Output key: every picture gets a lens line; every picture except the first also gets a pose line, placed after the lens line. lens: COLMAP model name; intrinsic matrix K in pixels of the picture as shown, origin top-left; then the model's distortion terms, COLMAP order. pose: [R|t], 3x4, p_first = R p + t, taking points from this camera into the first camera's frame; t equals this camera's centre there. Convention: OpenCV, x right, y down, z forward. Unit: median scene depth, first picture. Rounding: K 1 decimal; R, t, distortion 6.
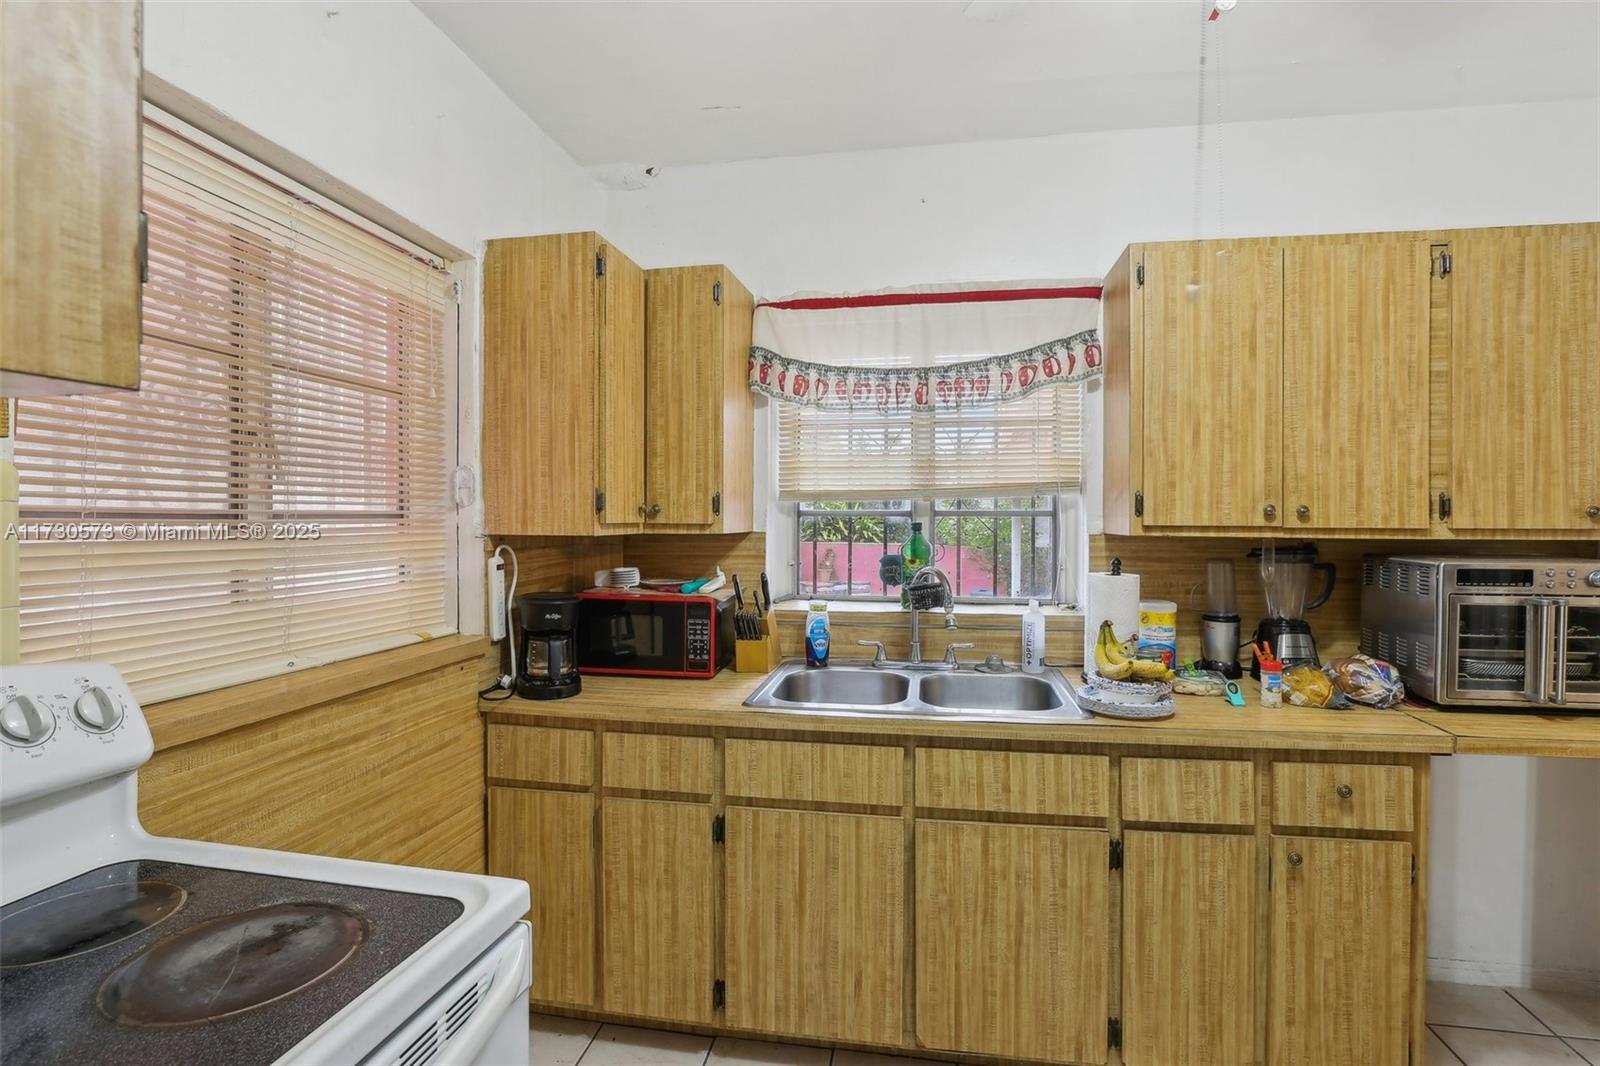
lens RADIAL K [[753.2, 0, 809.9], [0, 753.2, 532.0], [0, 0, 1]] dist [-0.018429, 0.000062]
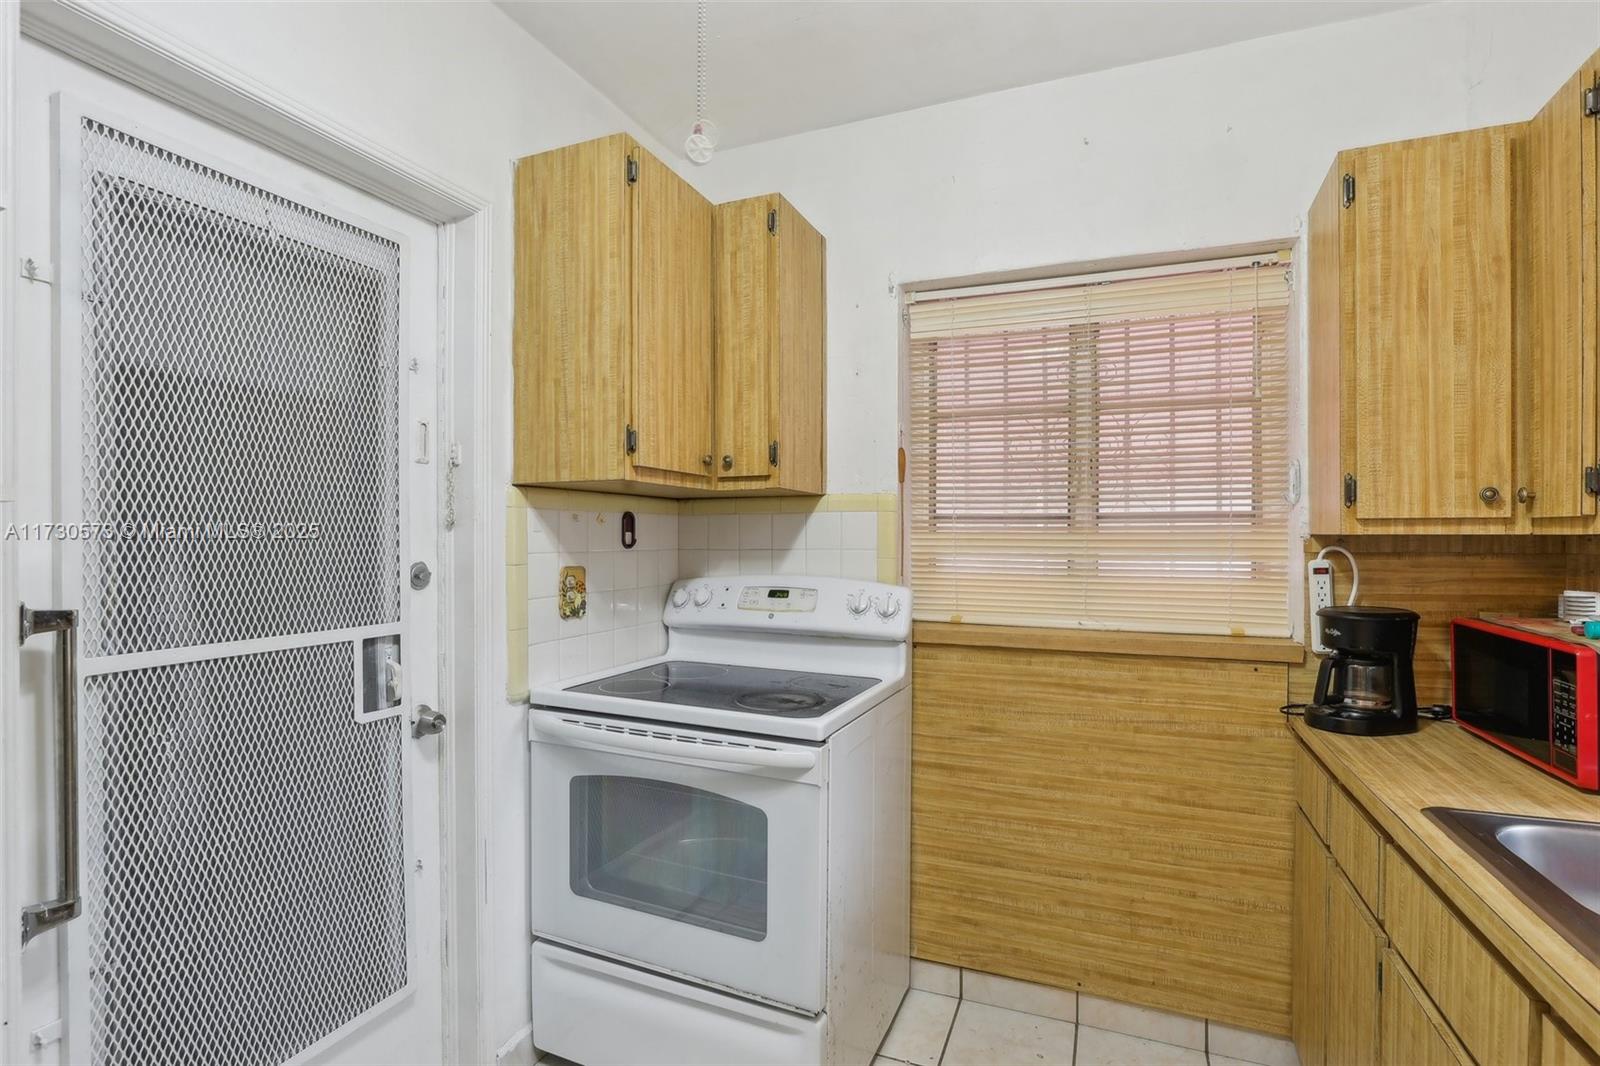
lens RADIAL K [[763.9, 0, 804.5], [0, 763.9, 542.9], [0, 0, 1]] dist [-0.018045, 0.000573]
pose [[-0.223430, 0.006626, -0.974698, 0.630828], [-0.021506, 0.999700, 0.011726, 0.017381], [0.974483, 0.023581, -0.223220, 0.641261]]
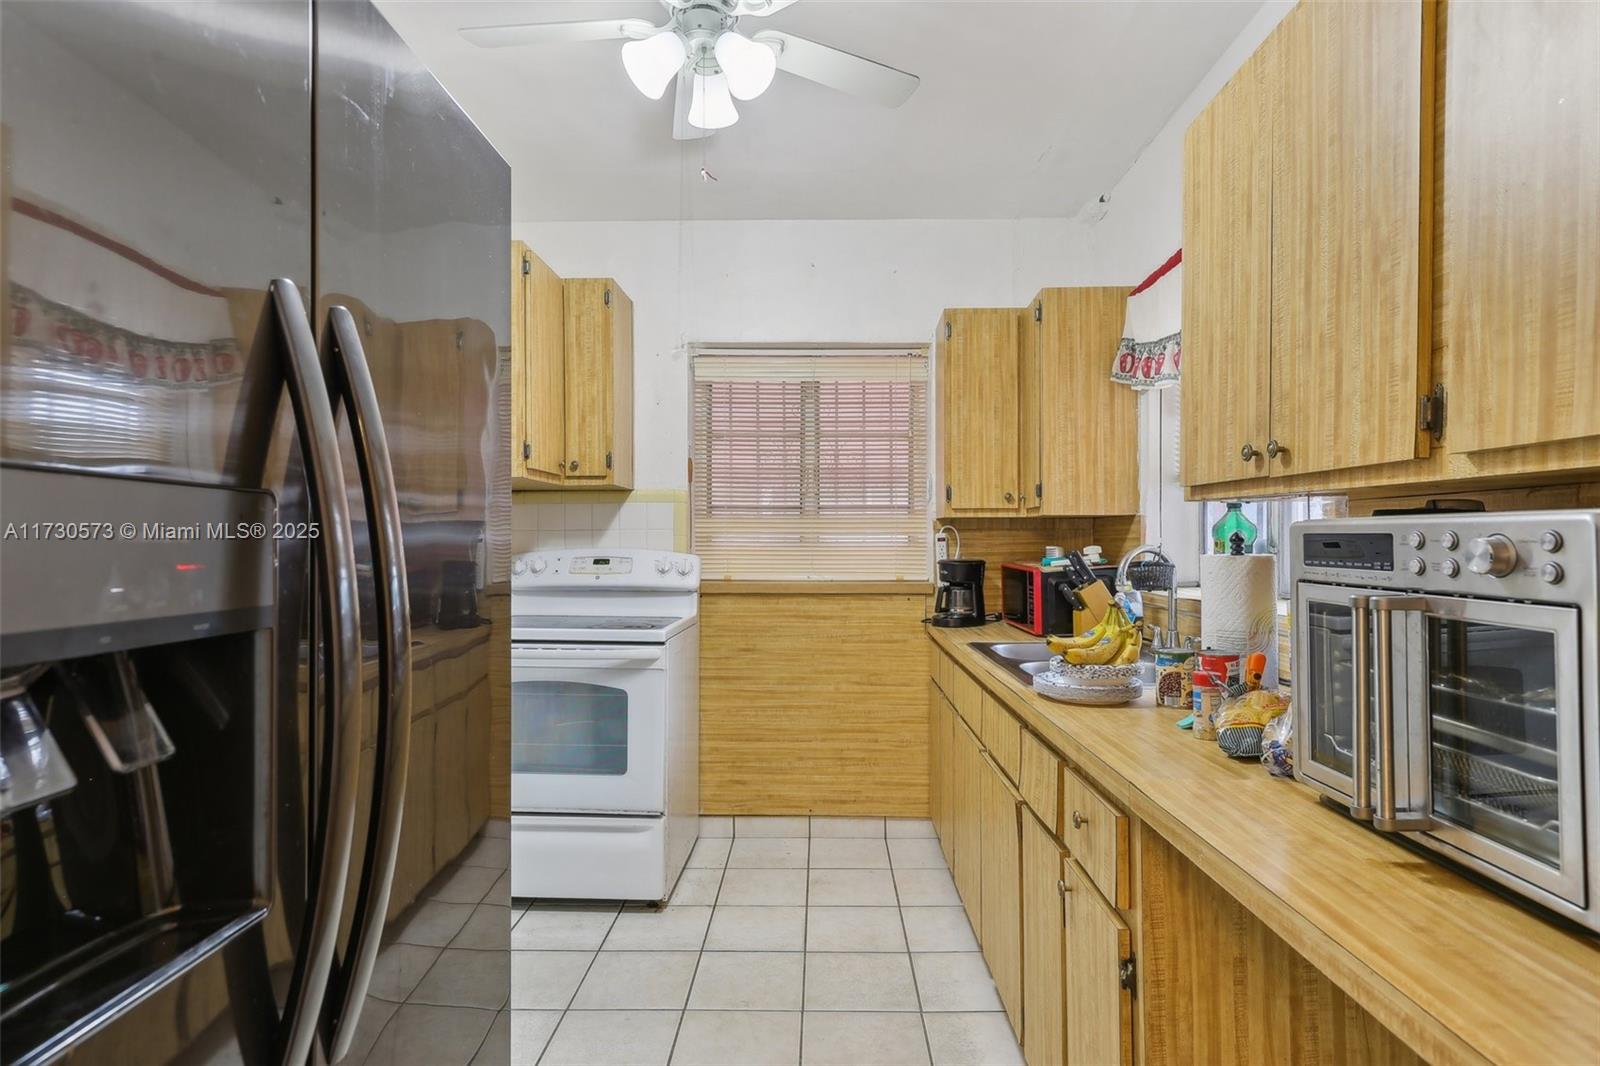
lens RADIAL K [[841.1, 0, 800.0], [0, 841.1, 533.0], [0, 0, 1]] dist [0.038779, 0.000204]
pose [[0.134567, -0.005402, -0.990890, 1.326046], [-0.020907, 0.999747, -0.008289, 0.056968], [0.990684, 0.021832, 0.134420, 0.512669]]
